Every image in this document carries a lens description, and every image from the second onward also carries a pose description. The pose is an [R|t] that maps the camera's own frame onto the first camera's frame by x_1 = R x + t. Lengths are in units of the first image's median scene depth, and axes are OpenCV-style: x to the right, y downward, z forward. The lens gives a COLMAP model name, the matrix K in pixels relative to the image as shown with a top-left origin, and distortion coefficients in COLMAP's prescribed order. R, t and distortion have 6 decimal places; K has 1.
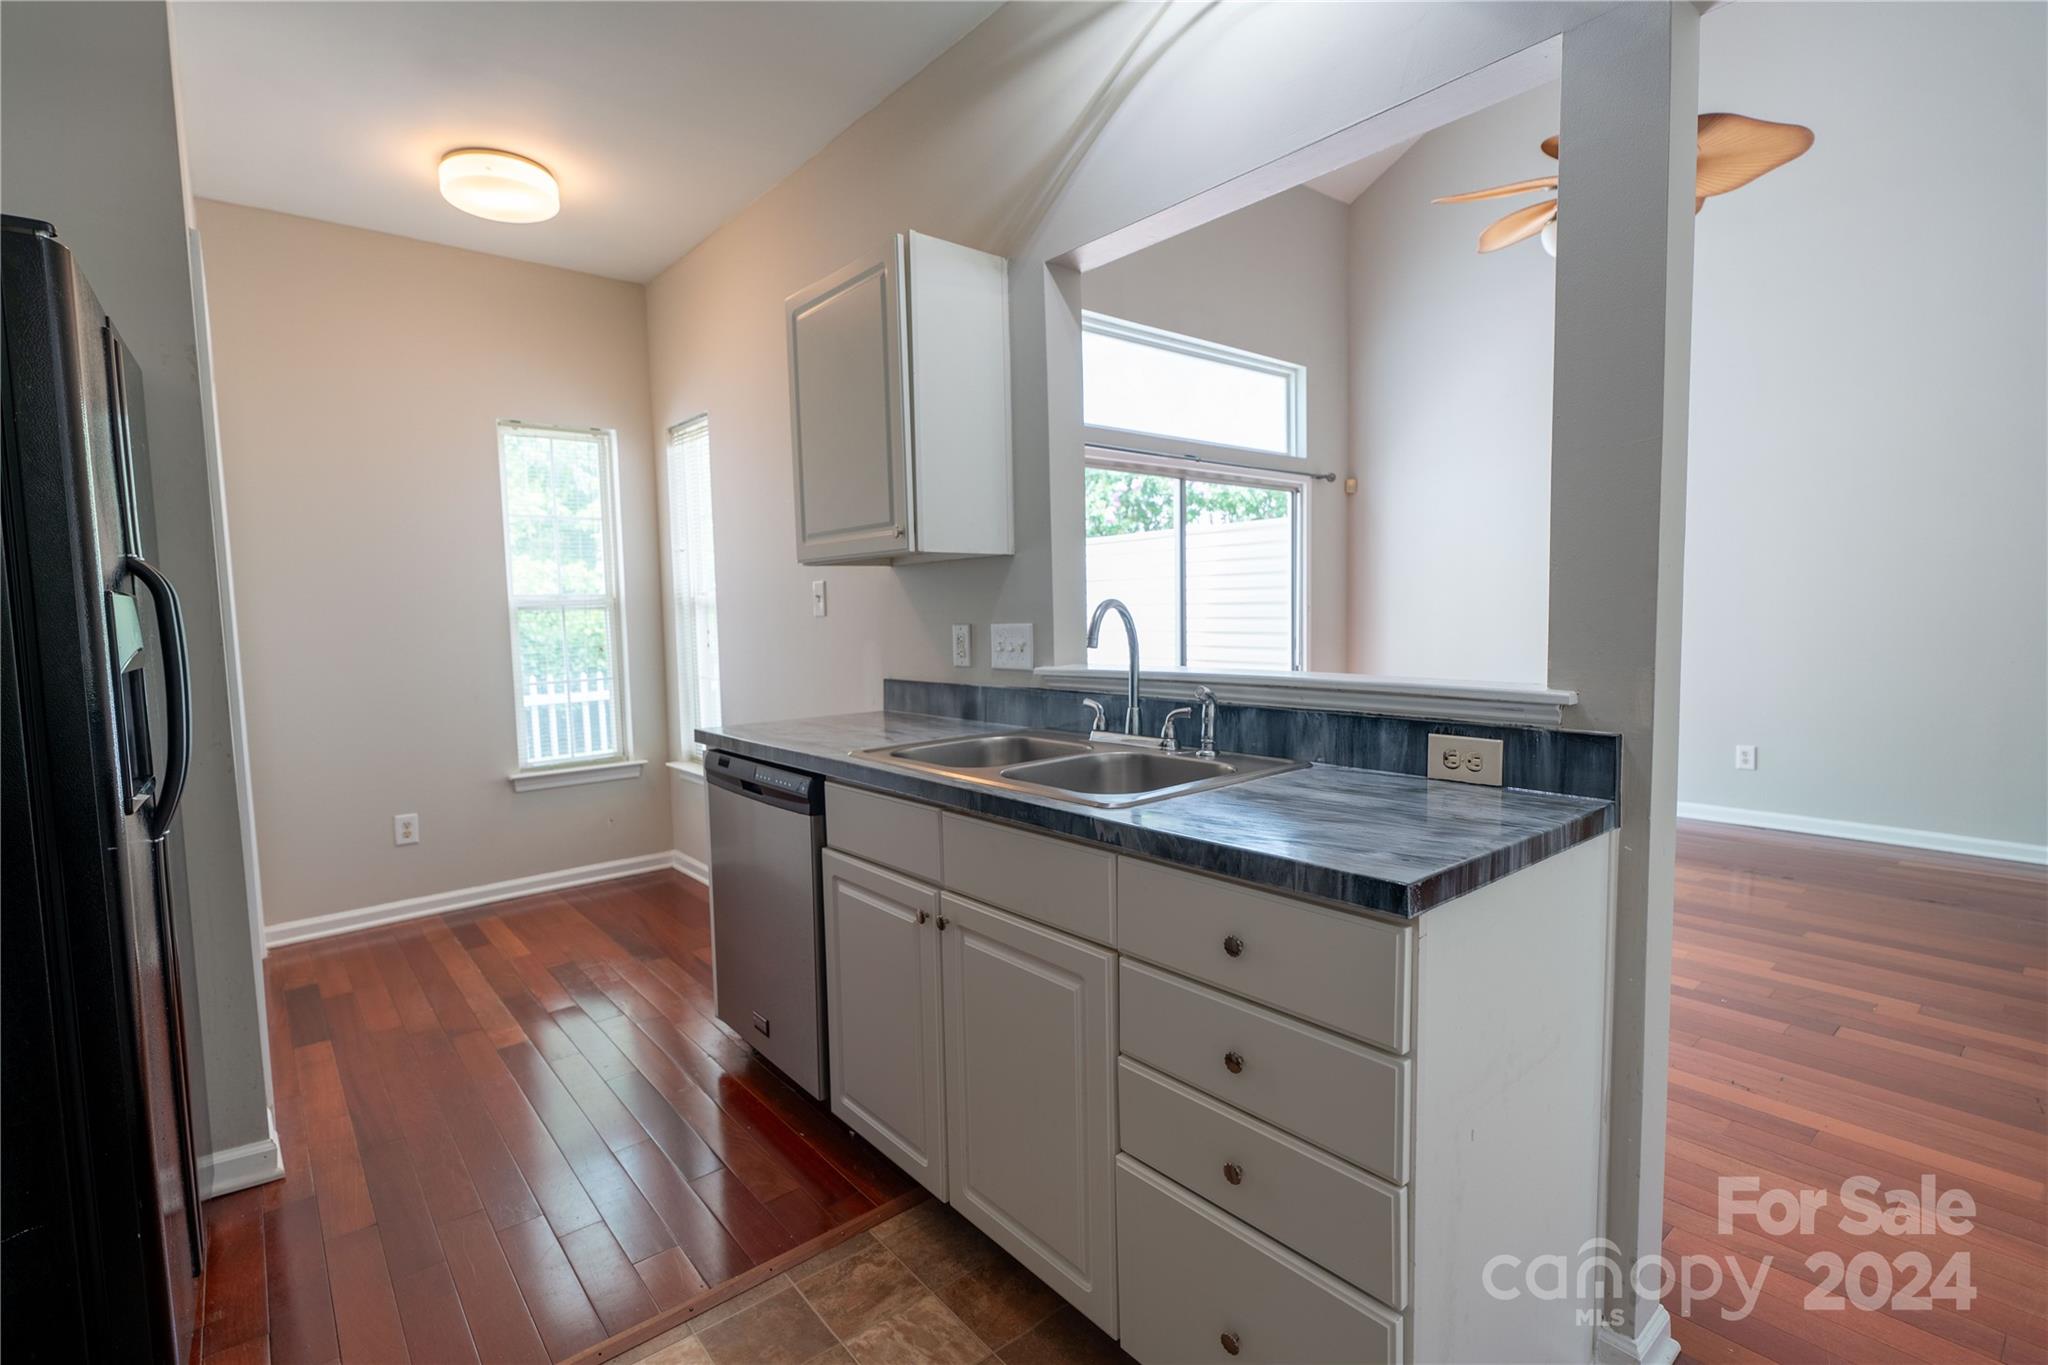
lens RADIAL K [[925.1, 0, 1026.1], [0, 925.1, 672.8], [0, 0, 1]] dist [-0.005961, -0.000151]
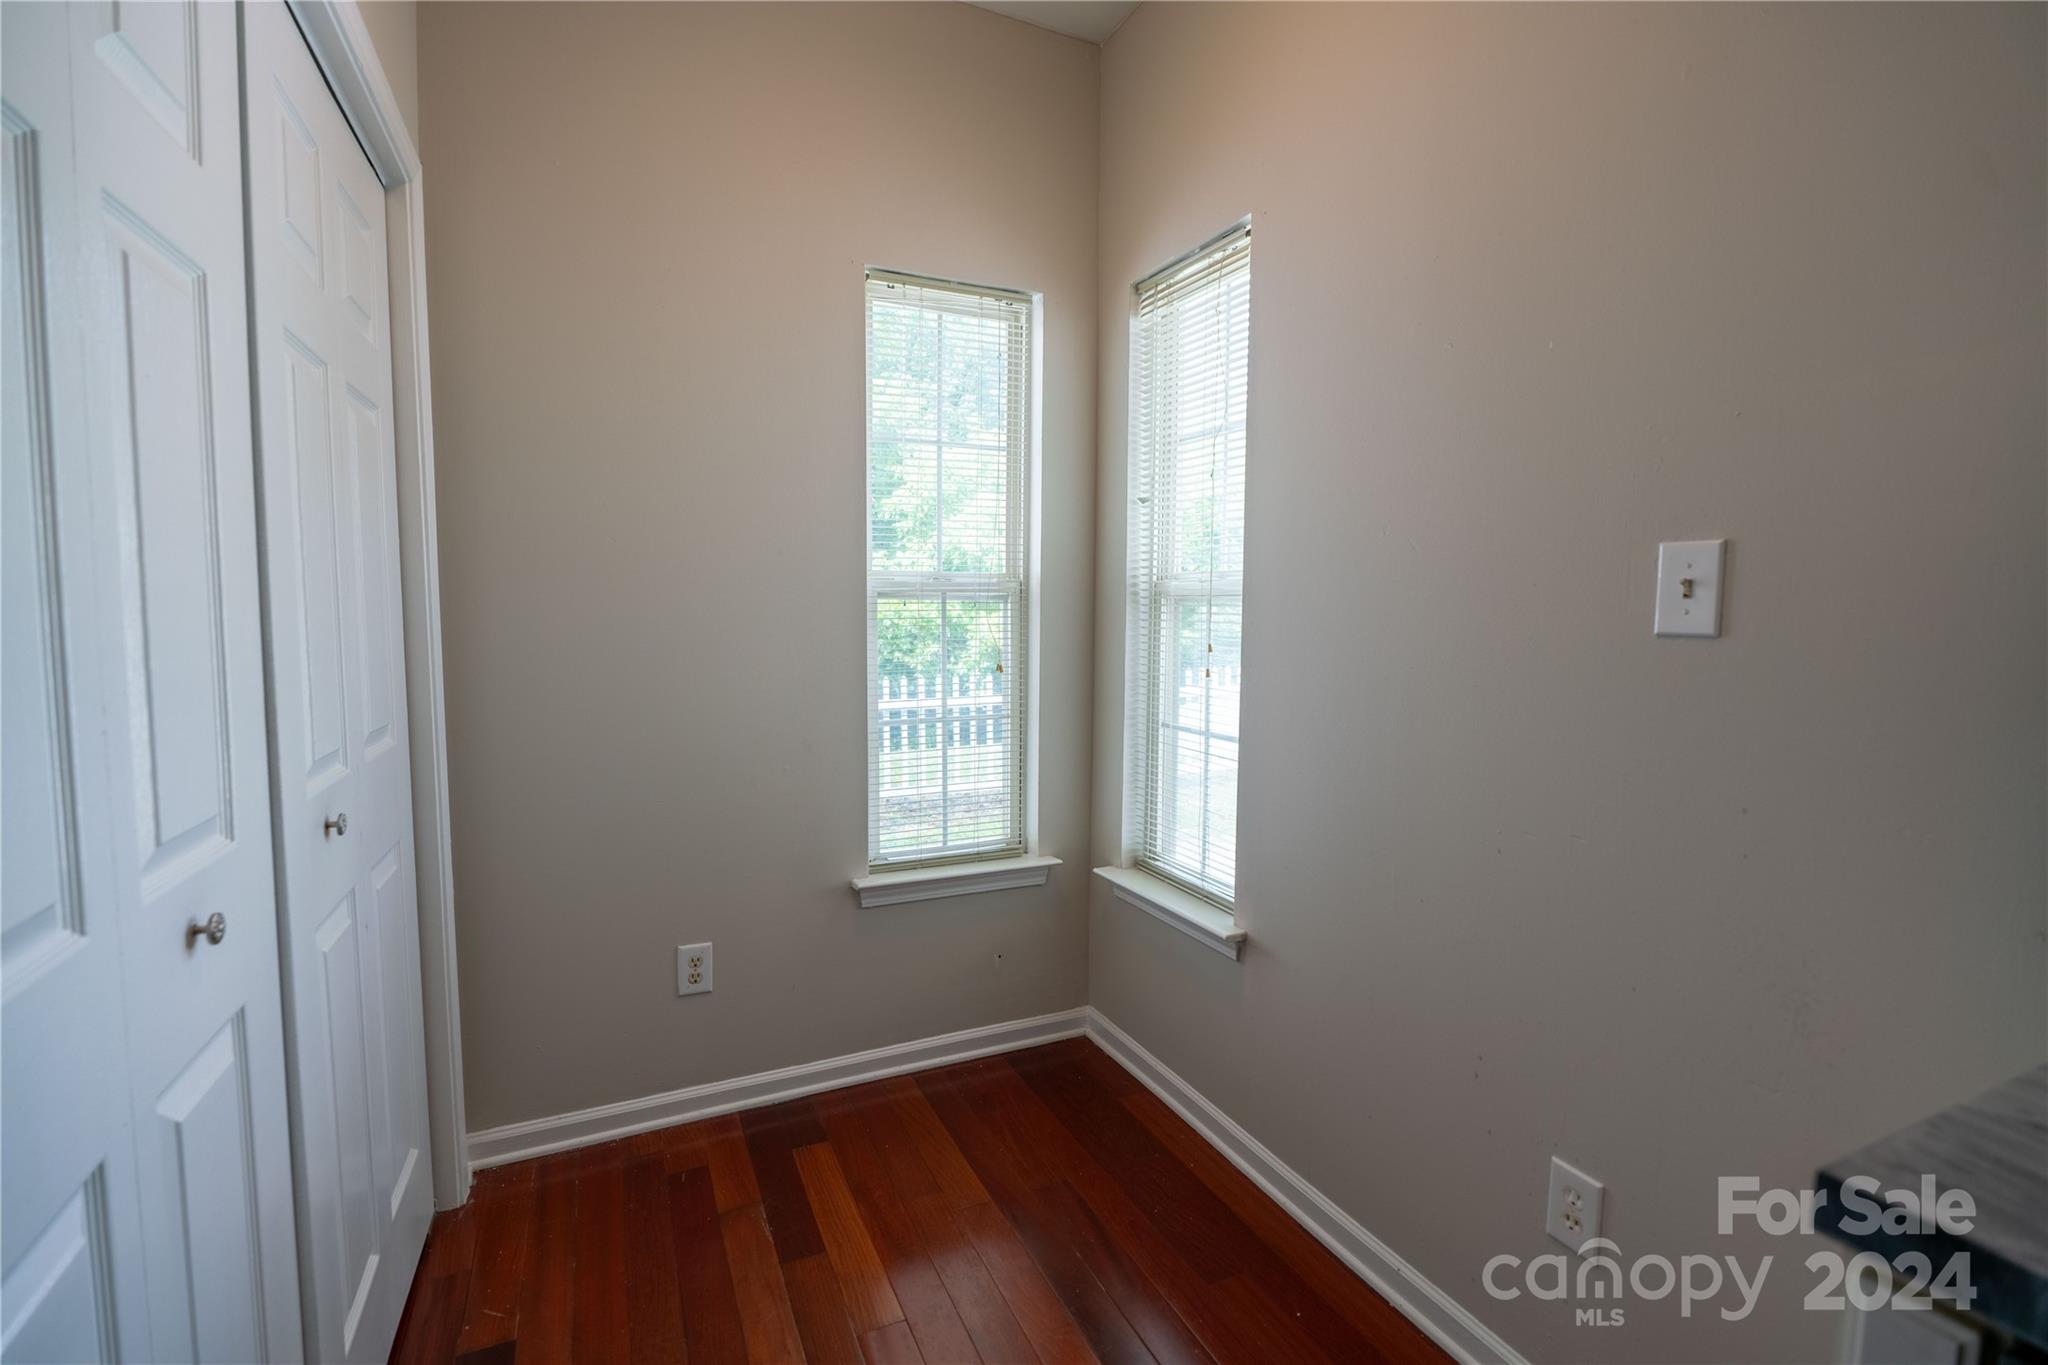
lens RADIAL K [[925.1, 0, 1023.1], [0, 925.1, 675.3], [0, 0, 1]] dist [-0.005961, -0.000151]
pose [[0.960273, 0.050732, -0.274410, -0.299481], [-0.049526, 0.998709, 0.011327, -0.030073], [0.274631, 0.002714, 0.961546, 0.461120]]
